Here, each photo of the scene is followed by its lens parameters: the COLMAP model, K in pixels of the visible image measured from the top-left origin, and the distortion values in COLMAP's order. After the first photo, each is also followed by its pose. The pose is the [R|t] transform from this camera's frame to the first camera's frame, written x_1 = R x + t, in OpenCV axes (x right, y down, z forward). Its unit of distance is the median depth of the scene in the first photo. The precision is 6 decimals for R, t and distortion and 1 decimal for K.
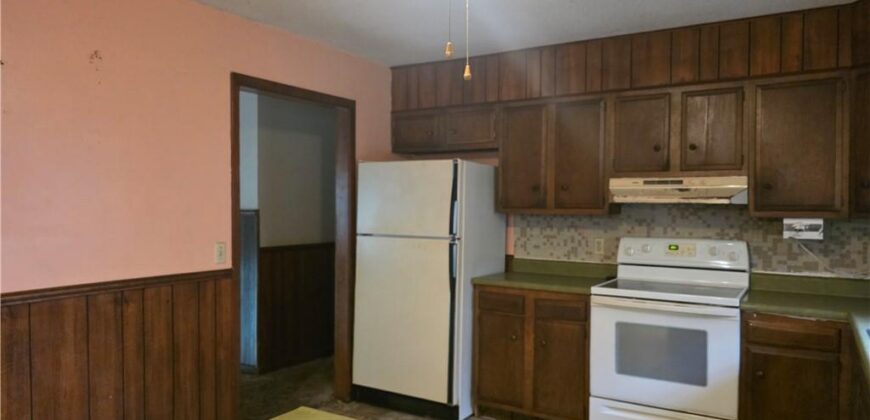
lens RADIAL K [[590.1, 0, 453.3], [0, 590.1, 214.6], [0, 0, 1]] dist [0.064733, -0.049609]
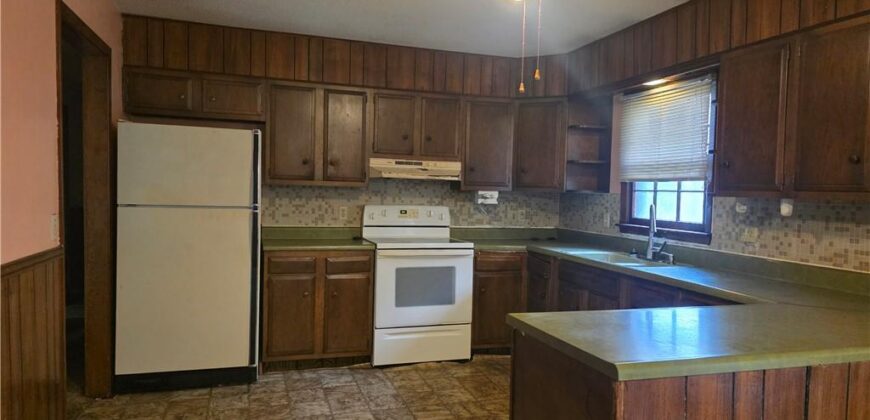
lens RADIAL K [[579.1, 0, 437.5], [0, 579.1, 221.5], [0, 0, 1]] dist [0.081210, -0.094522]
pose [[0.653035, -0.031118, 0.756688, -0.573251], [-0.009155, 0.998758, 0.048974, 0.011985], [-0.757272, -0.038910, 0.651939, 0.089960]]
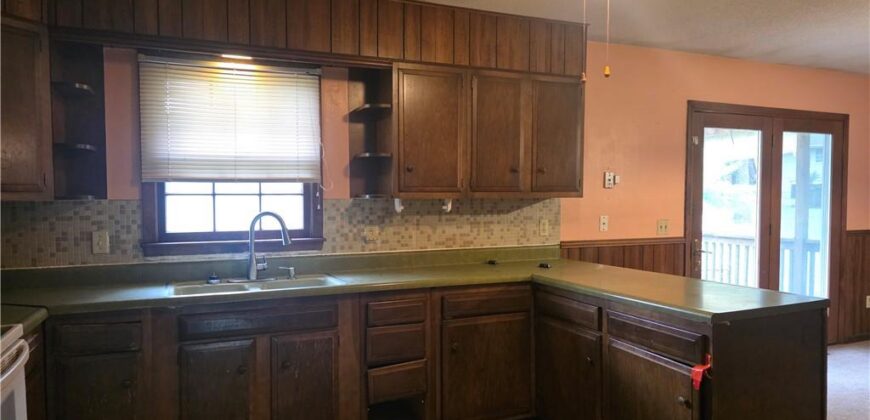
lens RADIAL K [[579.0, 0, 435.5], [0, 579.0, 215.6], [0, 0, 1]] dist [0.073311, -0.092018]
pose [[-0.820354, -0.018862, 0.571544, -0.210545], [0.011795, 0.998685, 0.049889, -0.003382], [-0.571734, 0.047669, -0.819053, 1.032104]]
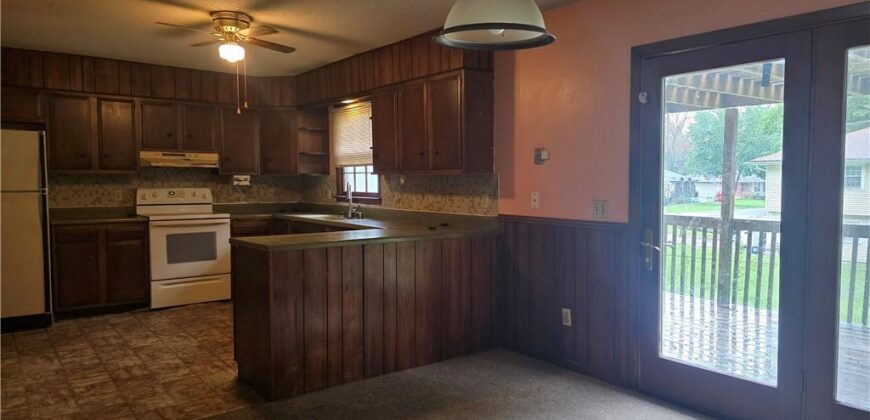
lens RADIAL K [[579.0, 0, 435.5], [0, 579.0, 215.6], [0, 0, 1]] dist [0.073311, -0.092018]
pose [[0.354221, -0.062122, 0.933096, -0.943128], [0.017024, 0.998054, 0.059984, 0.031517], [-0.935007, -0.005363, 0.354589, -0.309216]]
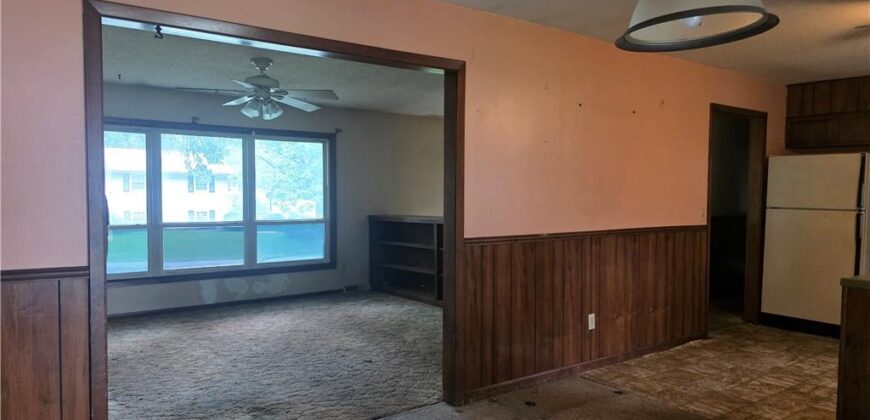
lens RADIAL K [[590.1, 0, 453.3], [0, 590.1, 214.6], [0, 0, 1]] dist [0.064733, -0.049609]
pose [[0.931591, 0.018675, -0.363027, -0.382281], [-0.012621, 0.999739, 0.019039, 0.036318], [0.363288, -0.013155, 0.931584, -0.677092]]
